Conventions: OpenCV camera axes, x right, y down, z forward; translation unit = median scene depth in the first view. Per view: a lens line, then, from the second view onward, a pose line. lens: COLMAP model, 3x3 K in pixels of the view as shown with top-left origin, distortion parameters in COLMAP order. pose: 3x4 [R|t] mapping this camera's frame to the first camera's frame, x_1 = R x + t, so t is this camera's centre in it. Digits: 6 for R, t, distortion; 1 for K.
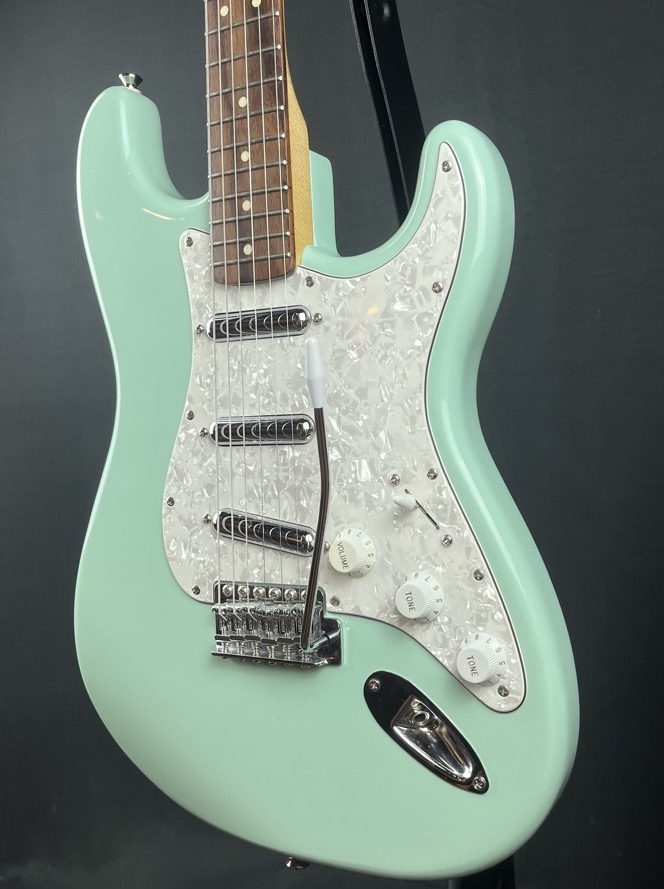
lens RADIAL K [[936.6, 0, 333.6], [0, 936.6, 443.3], [0, 0, 1]] dist [-0.002405, 0.000000]
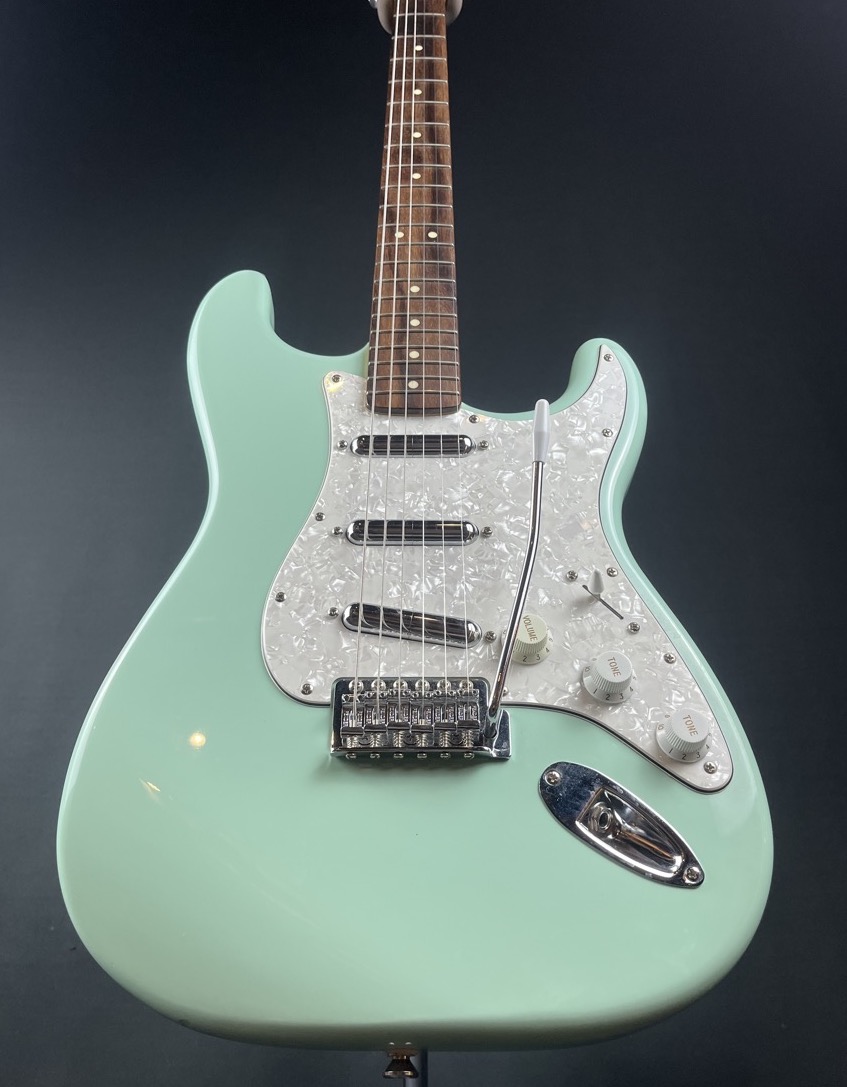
lens RADIAL K [[1070.5, 0, 421.8], [0, 1070.5, 539.8], [0, 0, 1]] dist [-0.006348, 0.000000]
pose [[0.870976, 0.312157, 0.379420, -0.503455], [-0.024569, 0.798941, -0.600907, 0.677849], [-0.490711, 0.514053, 0.703528, 0.258747]]
